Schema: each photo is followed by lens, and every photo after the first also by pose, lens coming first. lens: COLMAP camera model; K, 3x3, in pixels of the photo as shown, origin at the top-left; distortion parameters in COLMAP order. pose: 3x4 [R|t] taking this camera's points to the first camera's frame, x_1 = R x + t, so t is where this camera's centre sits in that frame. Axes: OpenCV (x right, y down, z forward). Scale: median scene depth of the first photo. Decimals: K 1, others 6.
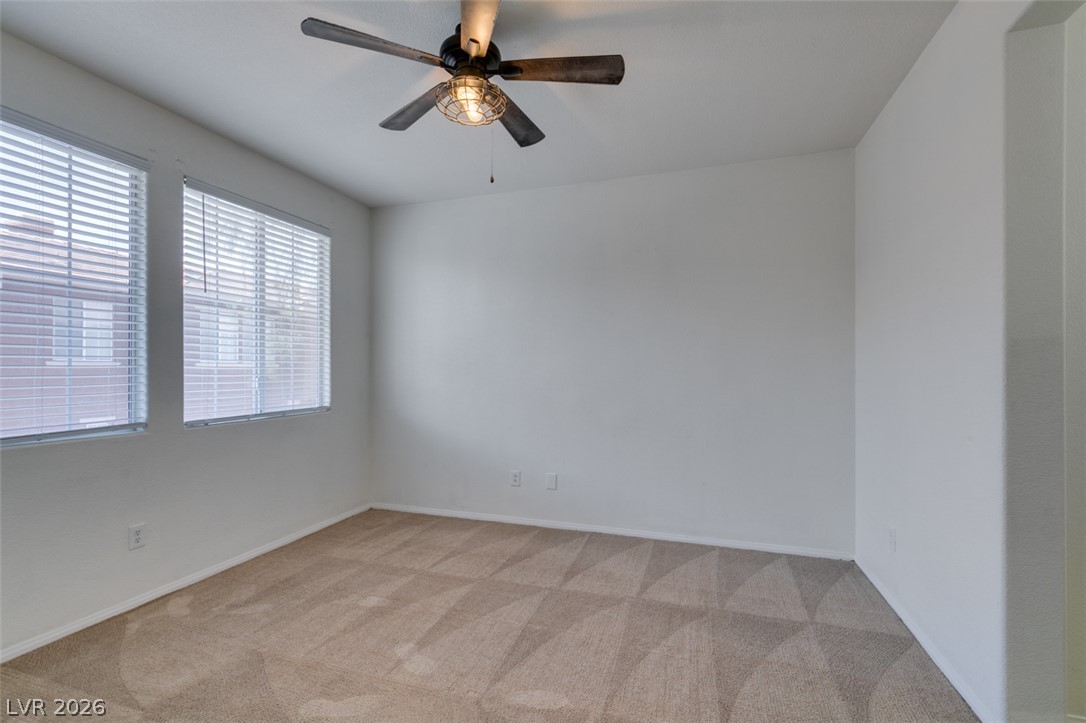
lens RADIAL K [[486.4, 0, 542.0], [0, 486.4, 366.8], [0, 0, 1]] dist [-0.000225, 0.000200]
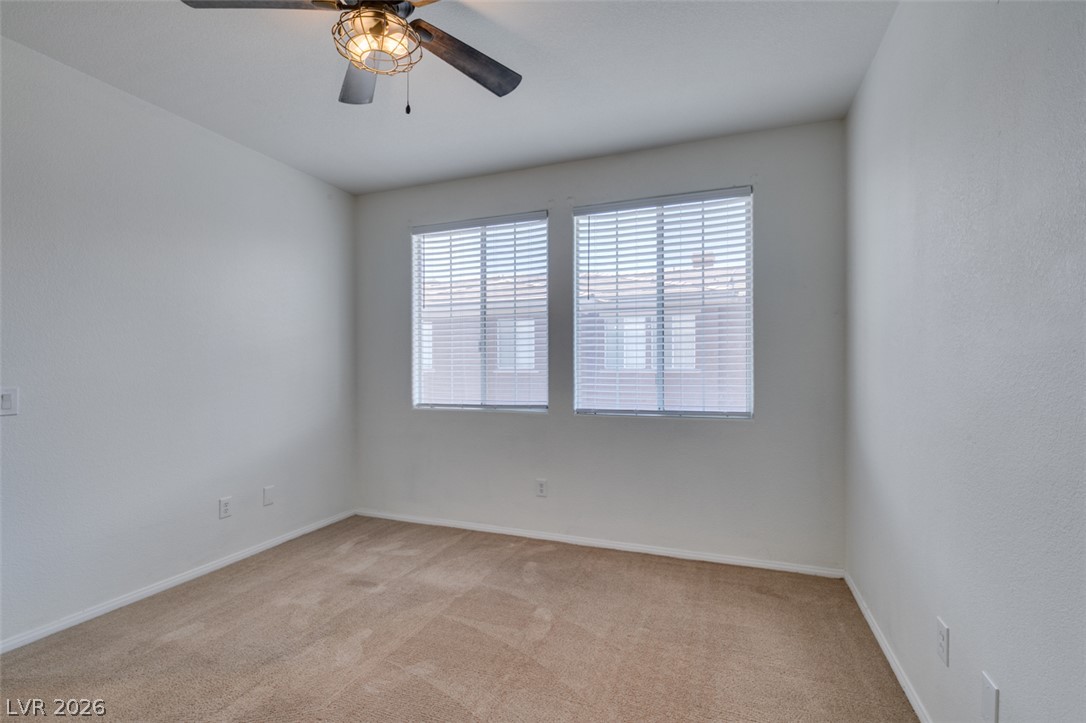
lens RADIAL K [[486.4, 0, 542.0], [0, 486.4, 366.8], [0, 0, 1]] dist [-0.000225, 0.000200]
pose [[-0.049591, -0.004649, -0.998759, 0.480620], [0.007886, 0.999956, -0.005046, 0.012786], [0.998738, -0.008127, -0.049552, 0.960741]]
